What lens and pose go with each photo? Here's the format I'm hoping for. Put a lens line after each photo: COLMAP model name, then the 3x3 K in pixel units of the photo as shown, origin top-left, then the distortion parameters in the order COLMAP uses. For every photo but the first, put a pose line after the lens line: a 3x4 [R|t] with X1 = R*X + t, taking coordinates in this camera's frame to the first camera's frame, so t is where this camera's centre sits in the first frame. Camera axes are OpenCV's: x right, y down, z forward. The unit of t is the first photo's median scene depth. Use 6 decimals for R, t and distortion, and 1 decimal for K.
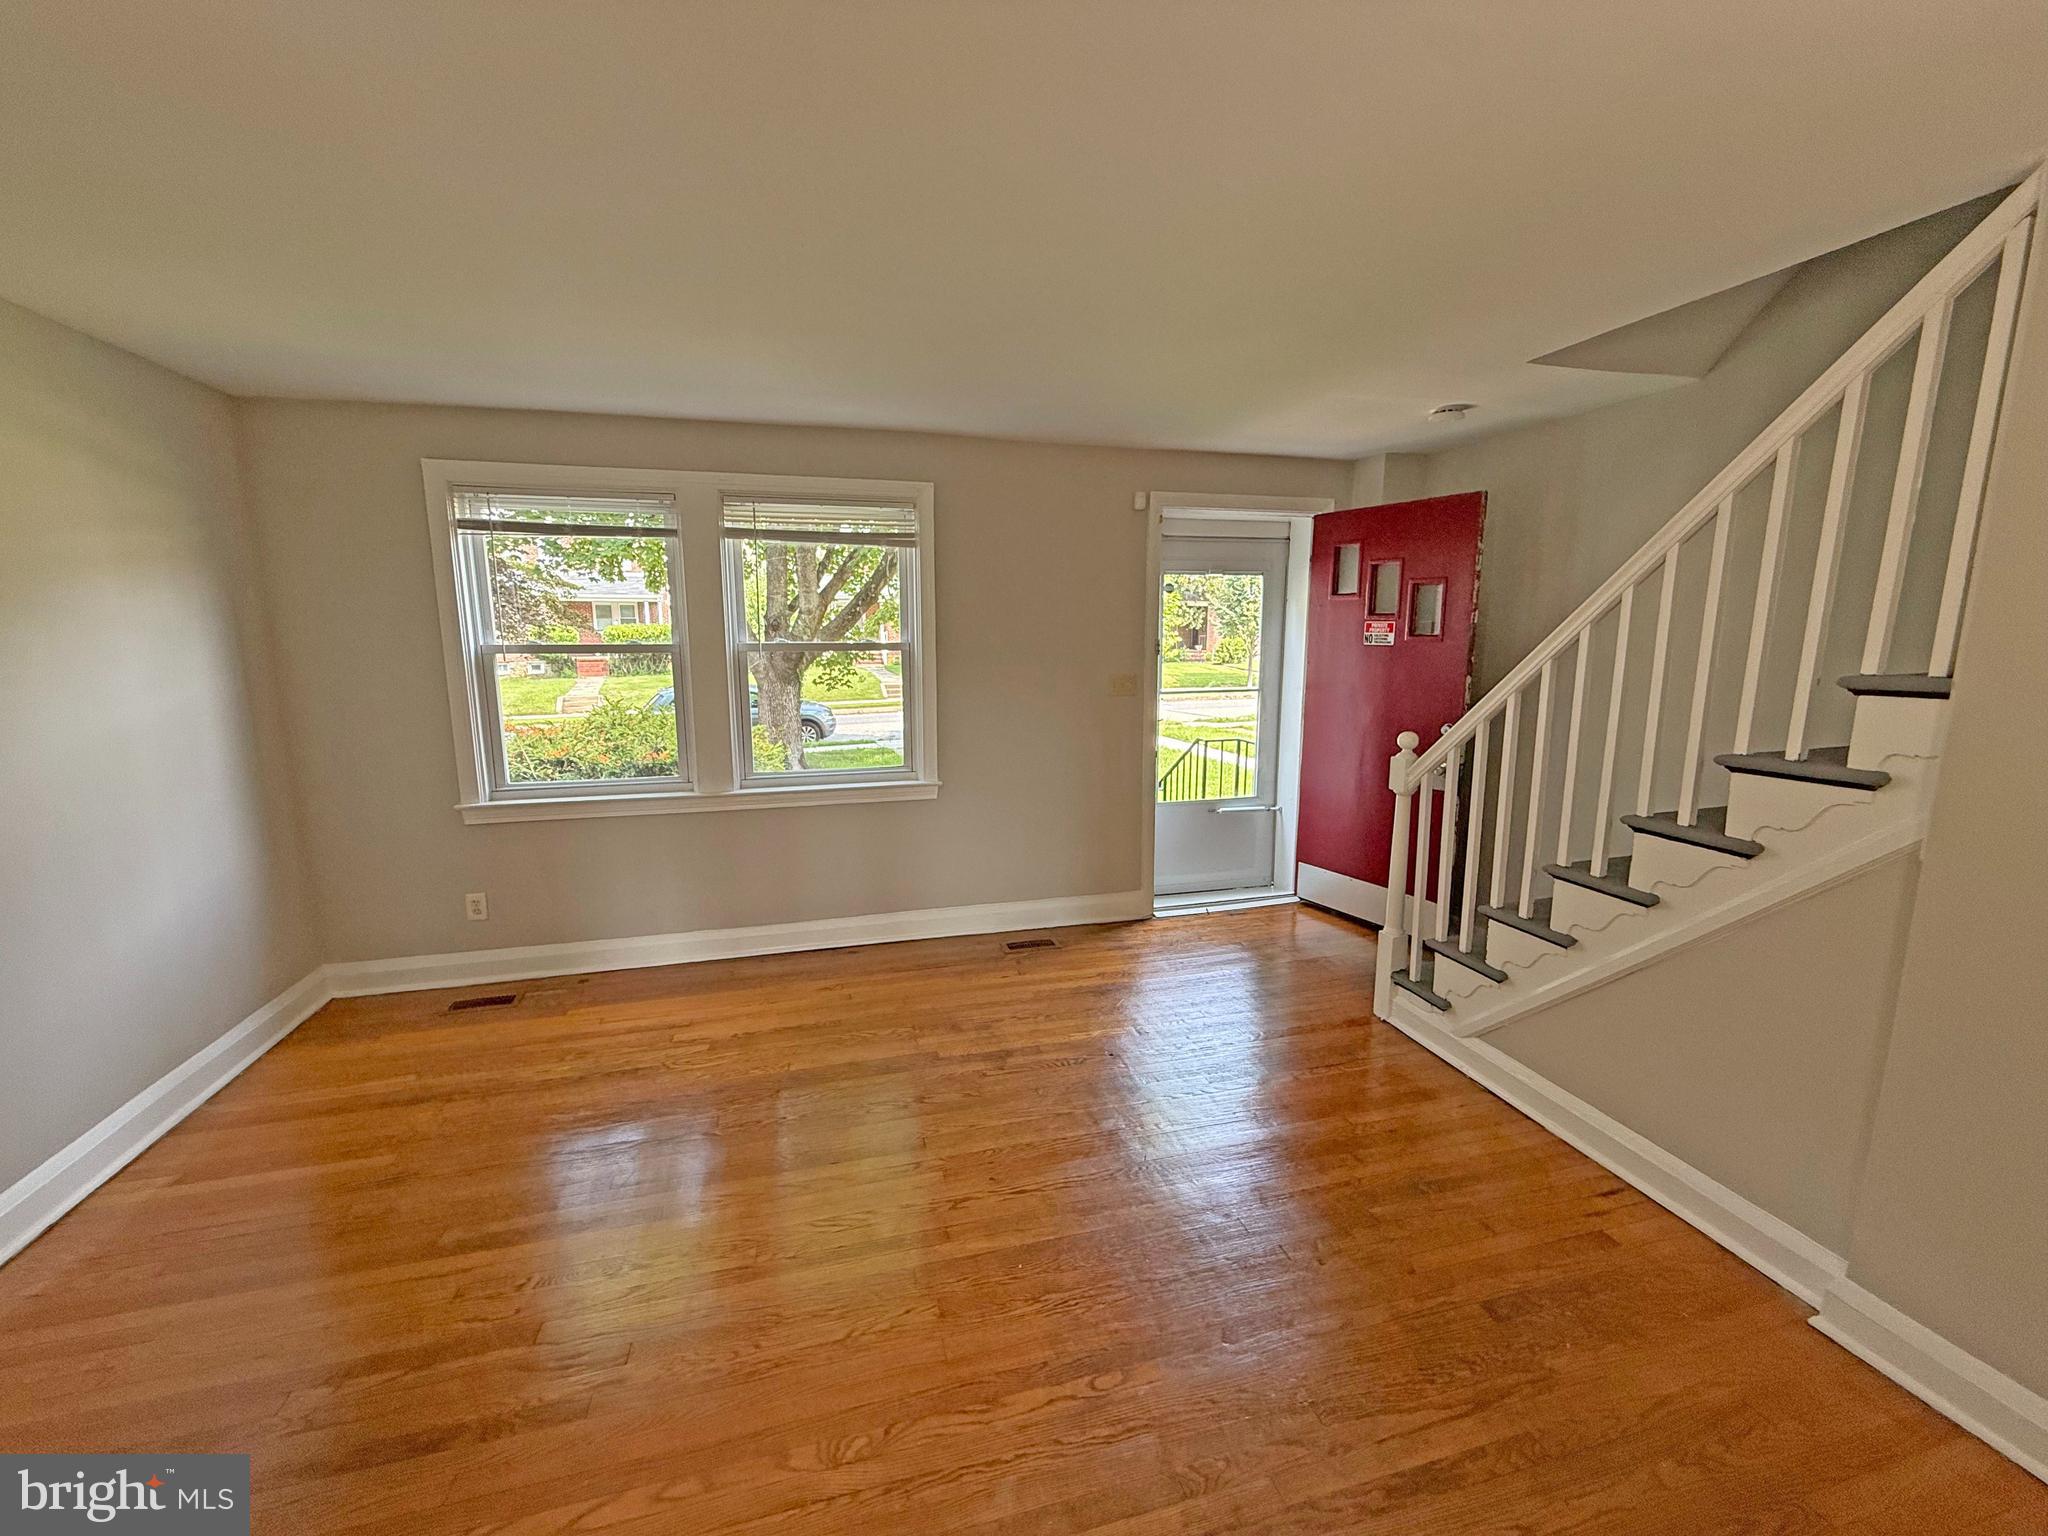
lens RADIAL K [[819.4, 0, 1021.9], [0, 819.4, 763.6], [0, 0, 1]] dist [-0.000202, 0.000425]
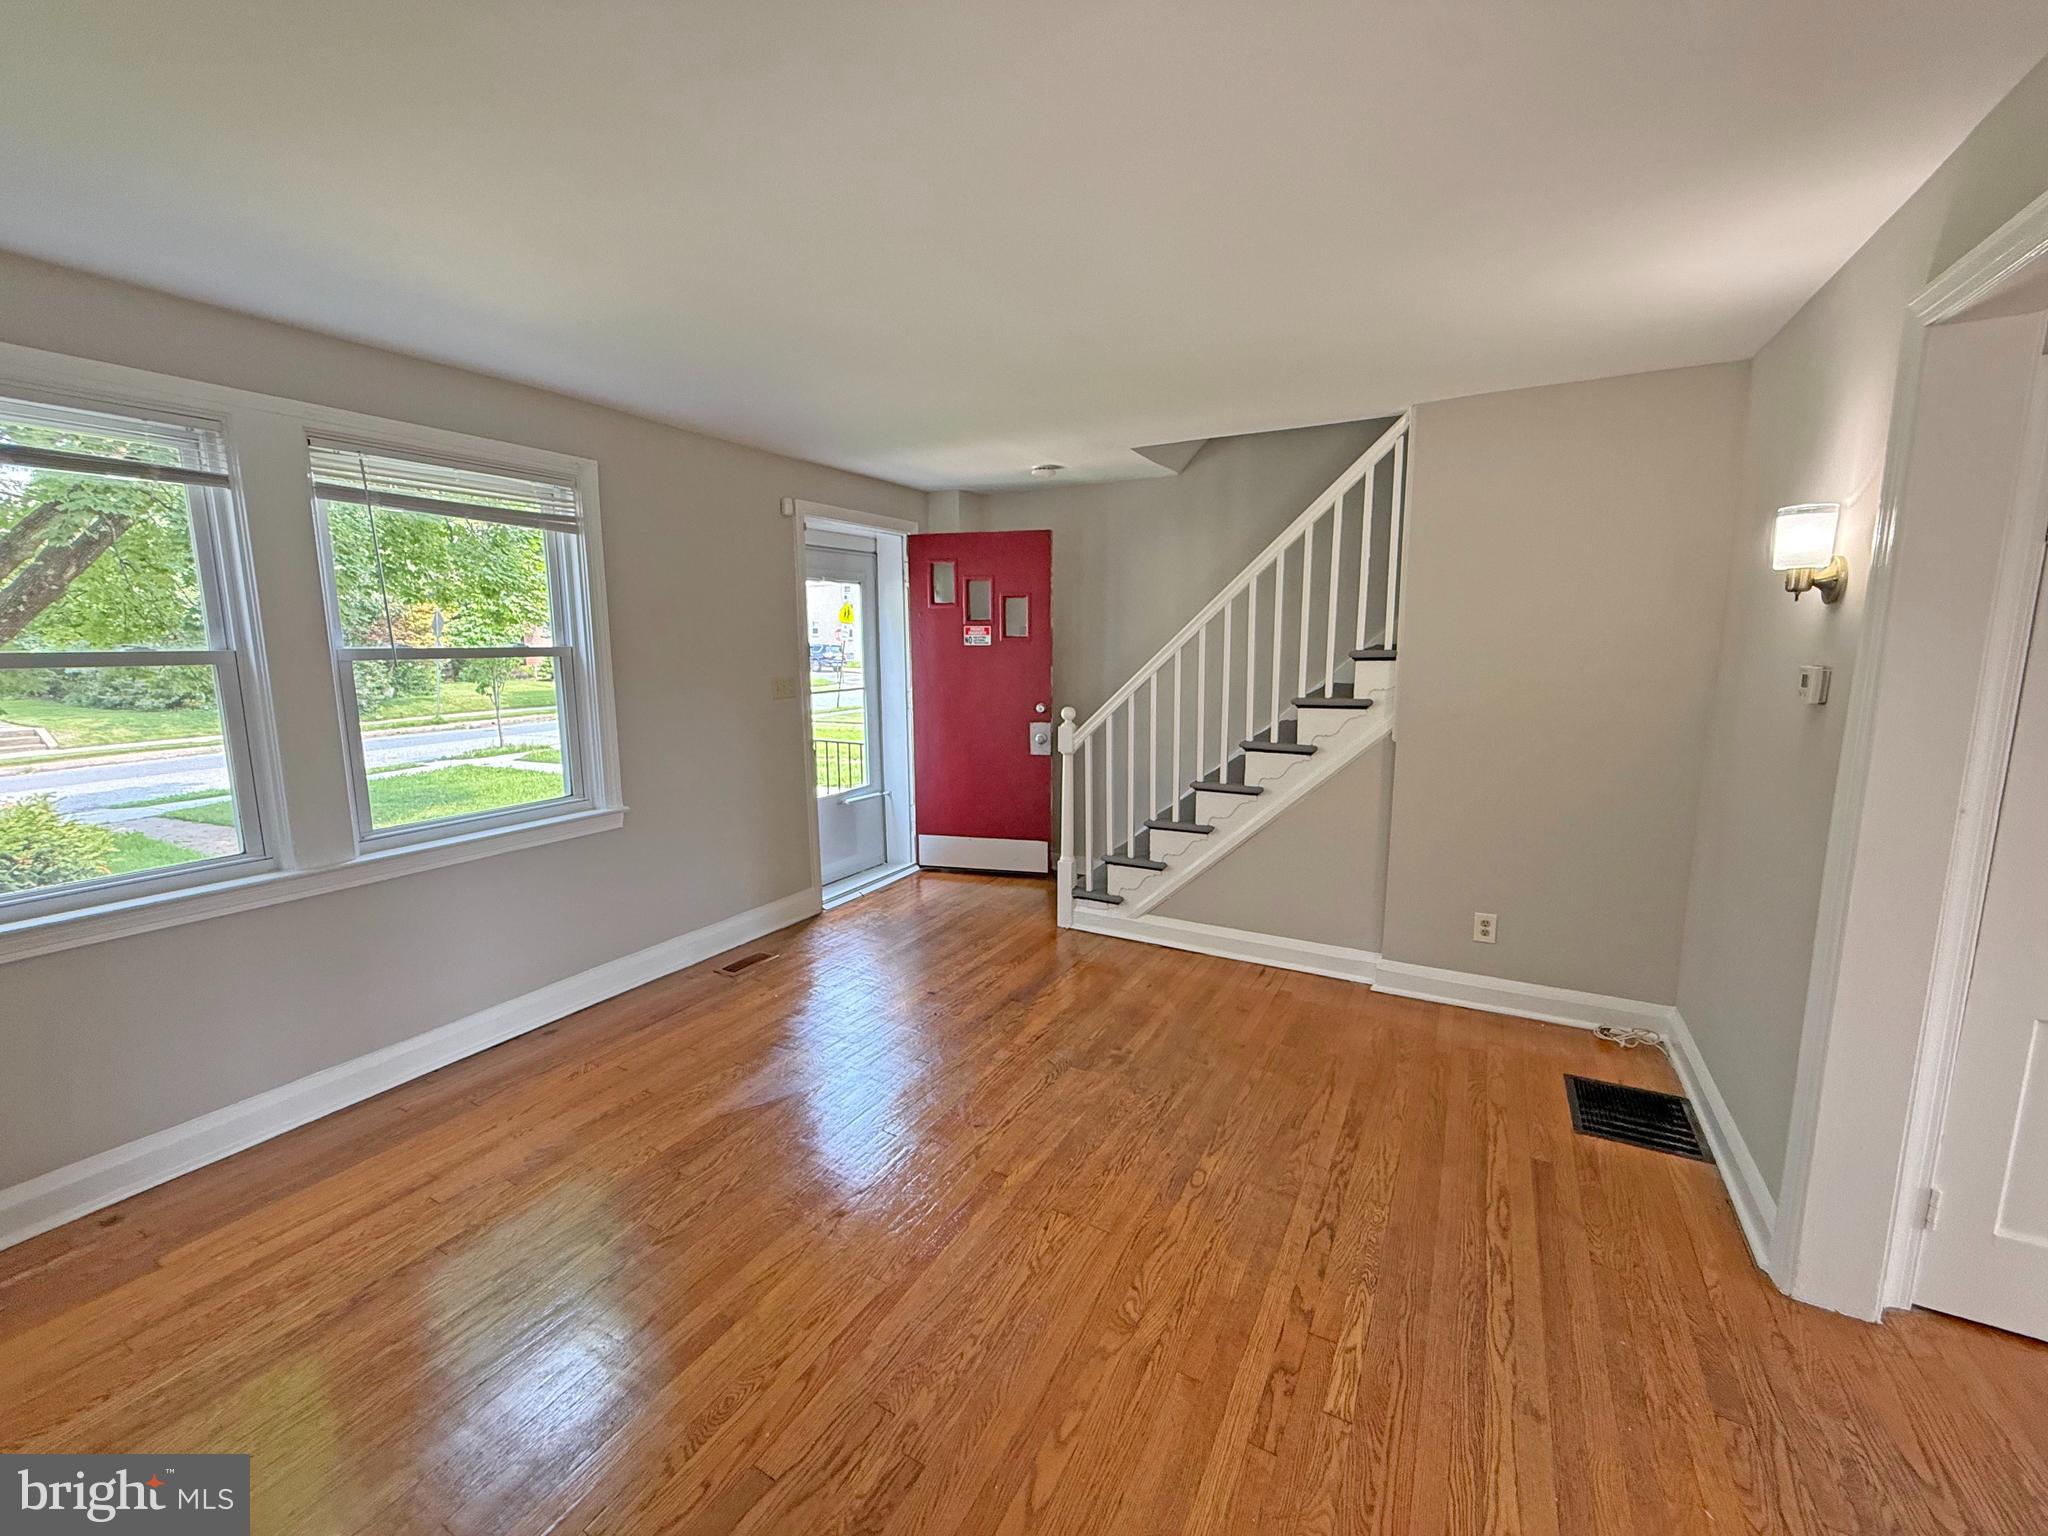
lens RADIAL K [[819.4, 0, 1023.3], [0, 819.4, 763.6], [0, 0, 1]] dist [-0.000202, 0.000425]
pose [[0.698416, -0.110867, 0.707053, -0.458602], [0.121297, 0.991973, 0.035727, -0.003280], [-0.705338, 0.060811, 0.706258, 0.098977]]
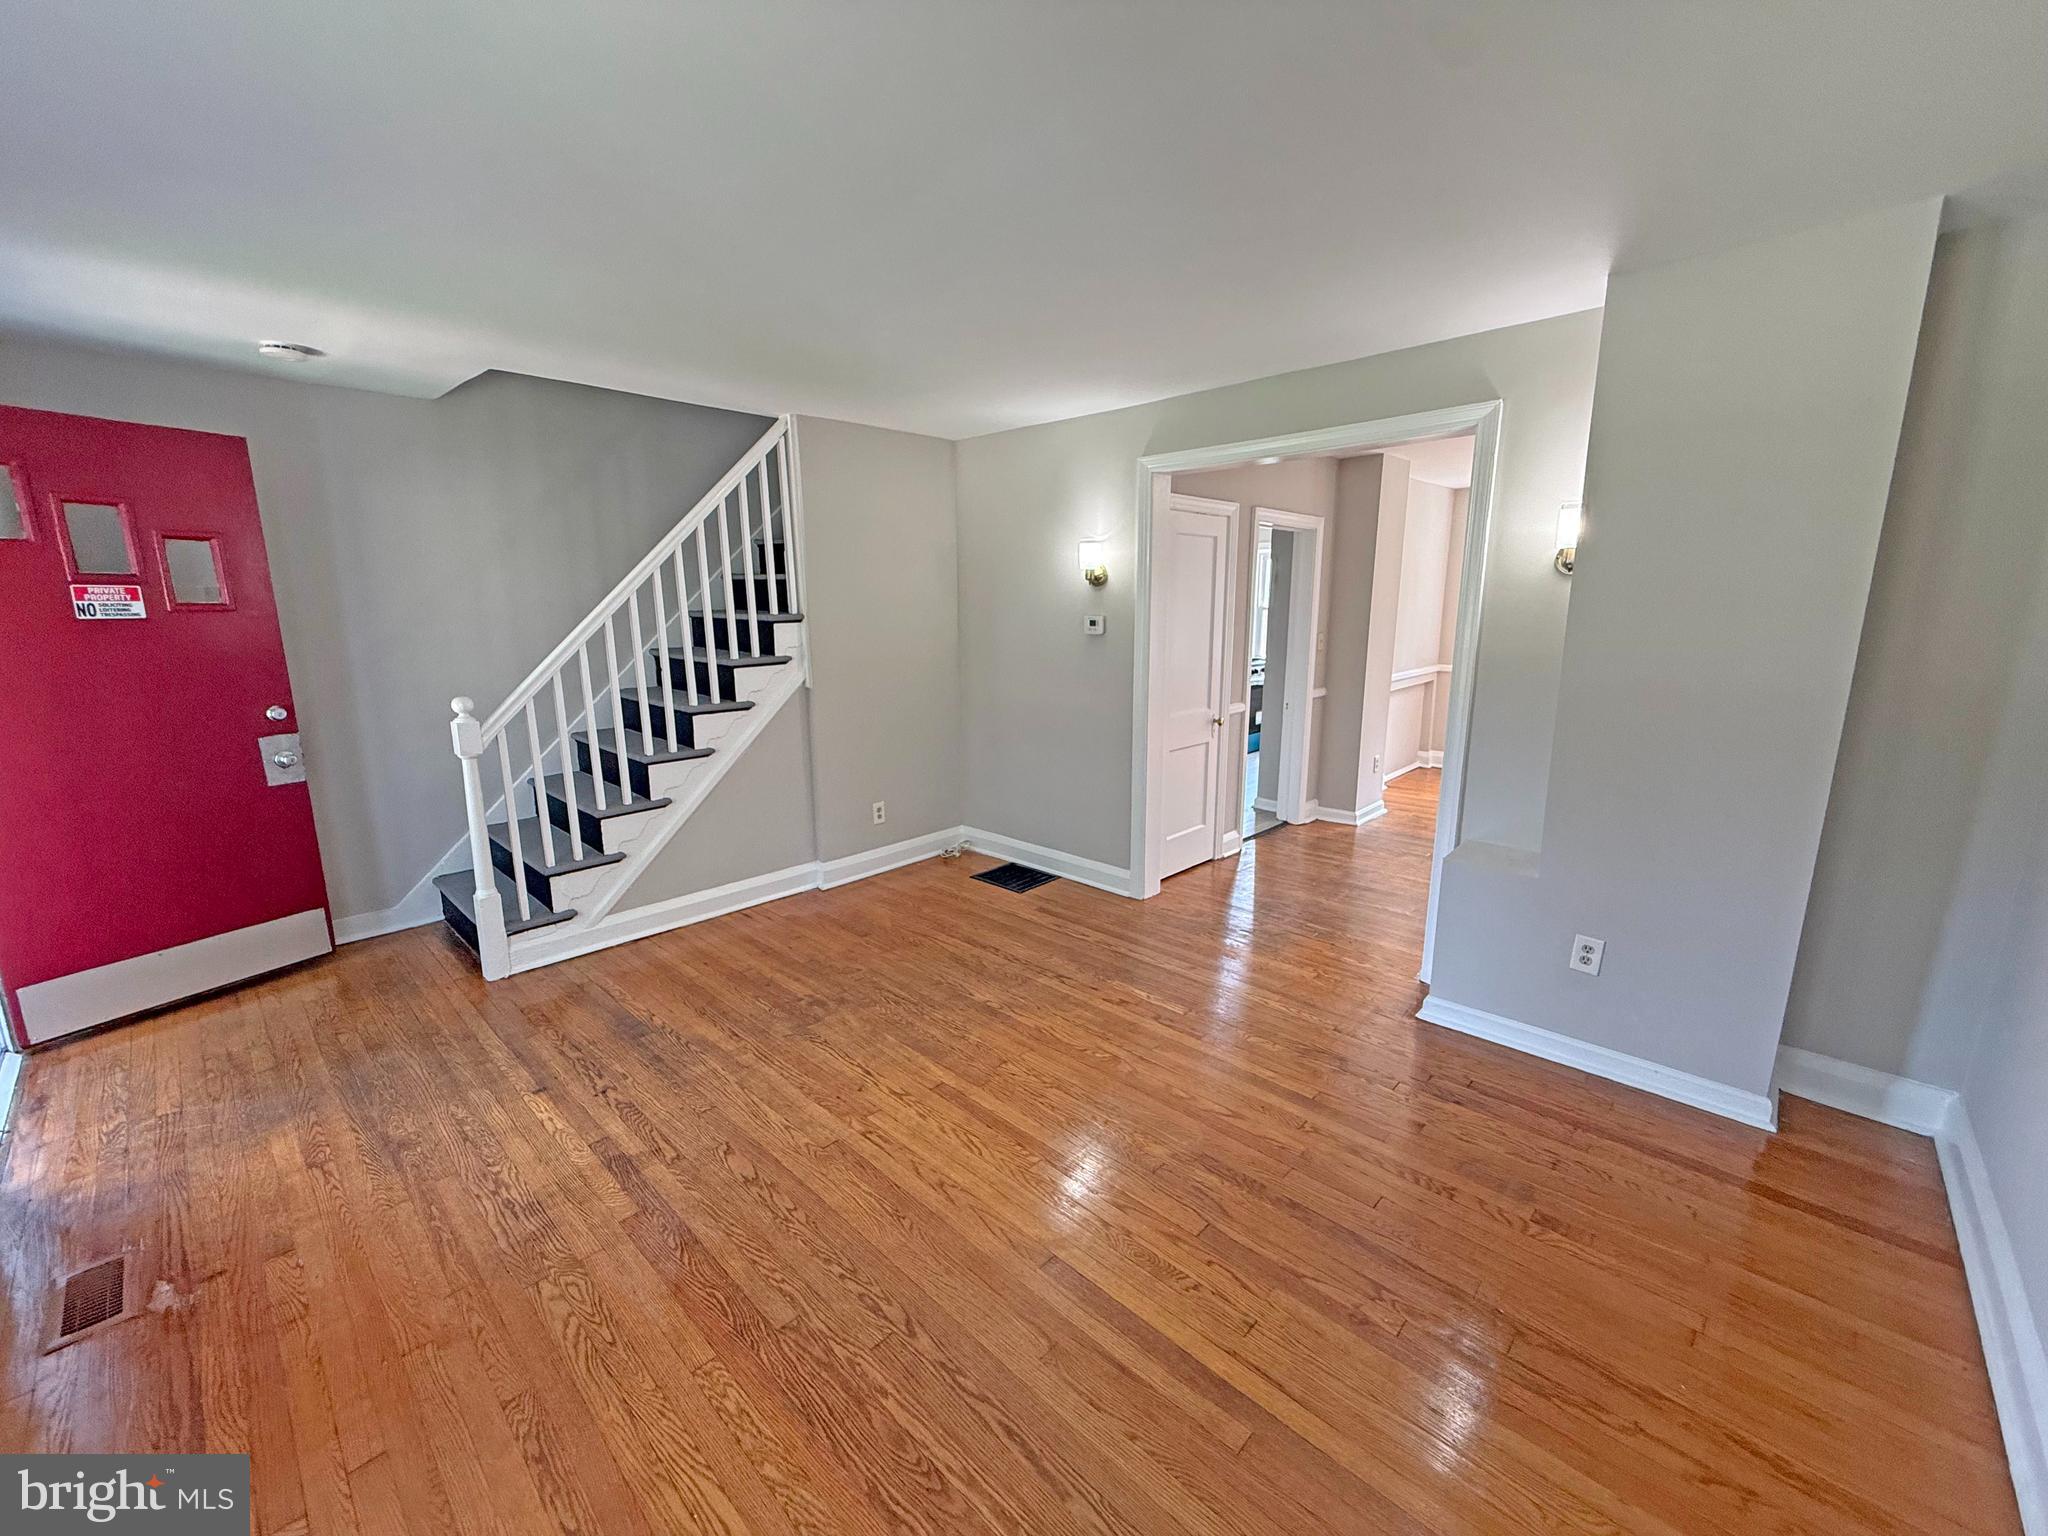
lens RADIAL K [[819.4, 0, 1017.9], [0, 819.4, 769.9], [0, 0, 1]] dist [-0.000202, 0.000425]
pose [[-0.512304, -0.169334, 0.841945, -0.645652], [0.146455, 0.948782, 0.279936, -0.116407], [-0.846224, 0.266719, -0.461265, 0.781927]]
